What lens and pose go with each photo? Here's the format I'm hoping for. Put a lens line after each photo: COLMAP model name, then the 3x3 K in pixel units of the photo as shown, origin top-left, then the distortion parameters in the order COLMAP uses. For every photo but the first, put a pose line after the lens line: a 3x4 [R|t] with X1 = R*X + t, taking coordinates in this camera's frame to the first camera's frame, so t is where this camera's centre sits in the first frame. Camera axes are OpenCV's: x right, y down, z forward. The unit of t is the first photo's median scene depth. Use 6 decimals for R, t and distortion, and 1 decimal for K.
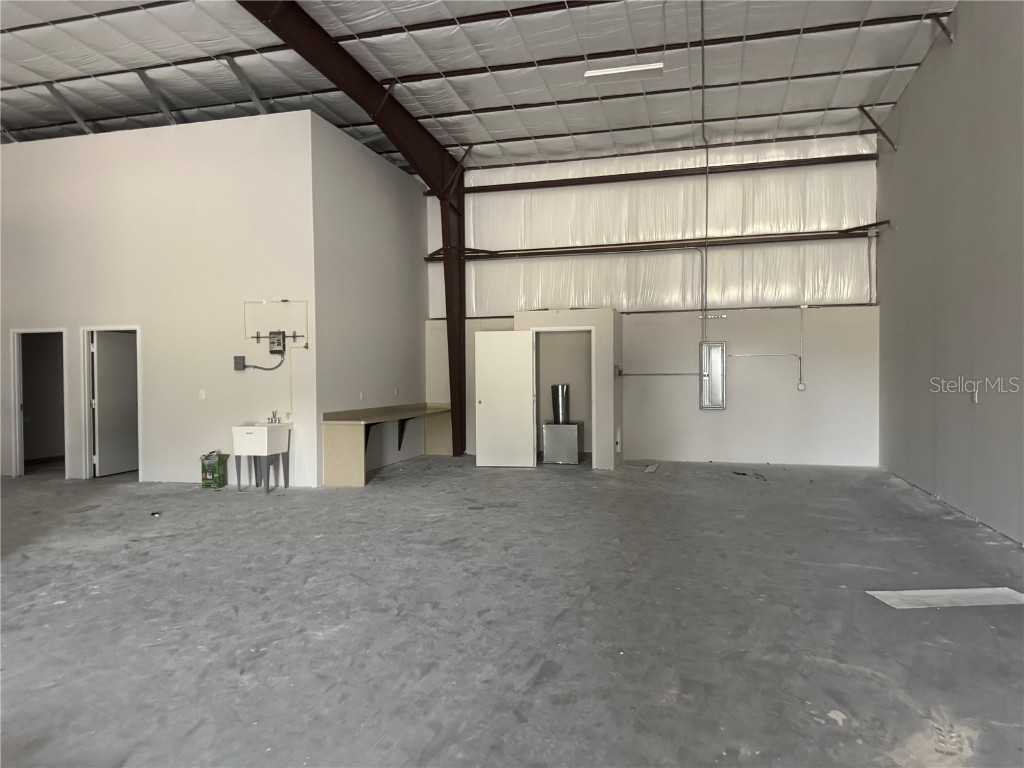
lens RADIAL K [[711.5, 0, 512.2], [0, 711.5, 383.9], [0, 0, 1]] dist [-0.002683, -0.003383]
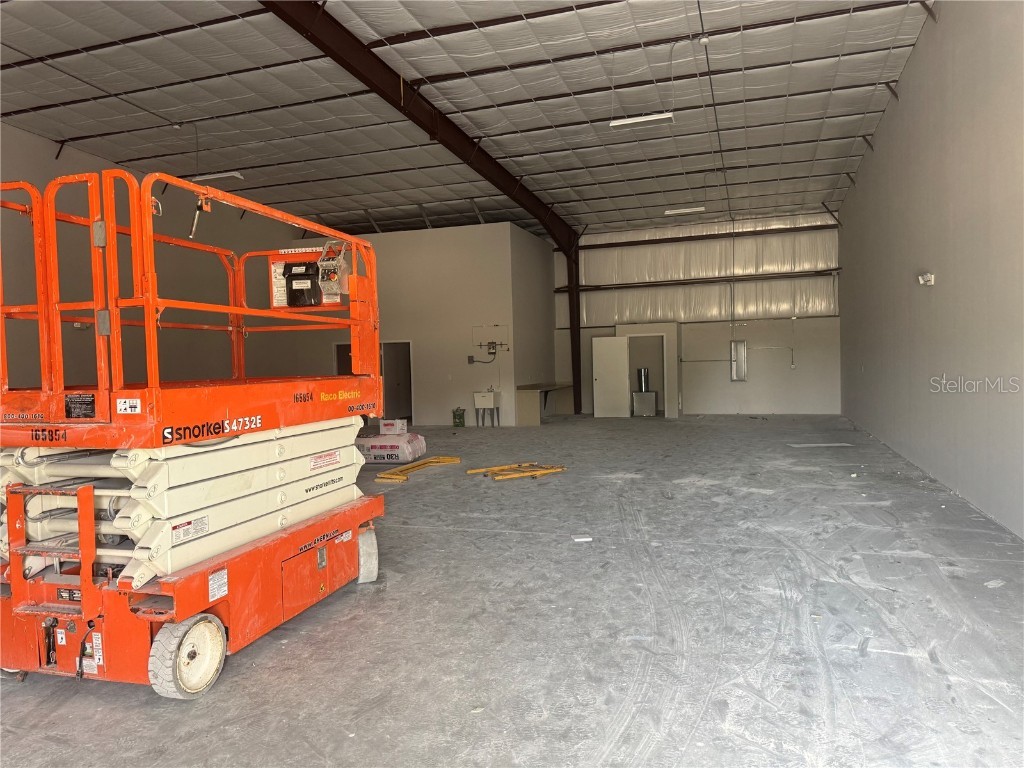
lens RADIAL K [[711.5, 0, 484.0], [0, 711.5, 387.6], [0, 0, 1]] dist [-0.002683, -0.003383]
pose [[0.996753, -0.018831, -0.078287, -0.169401], [0.020330, 0.999624, 0.018398, 0.008323], [0.077911, -0.019930, 0.996761, -0.653259]]
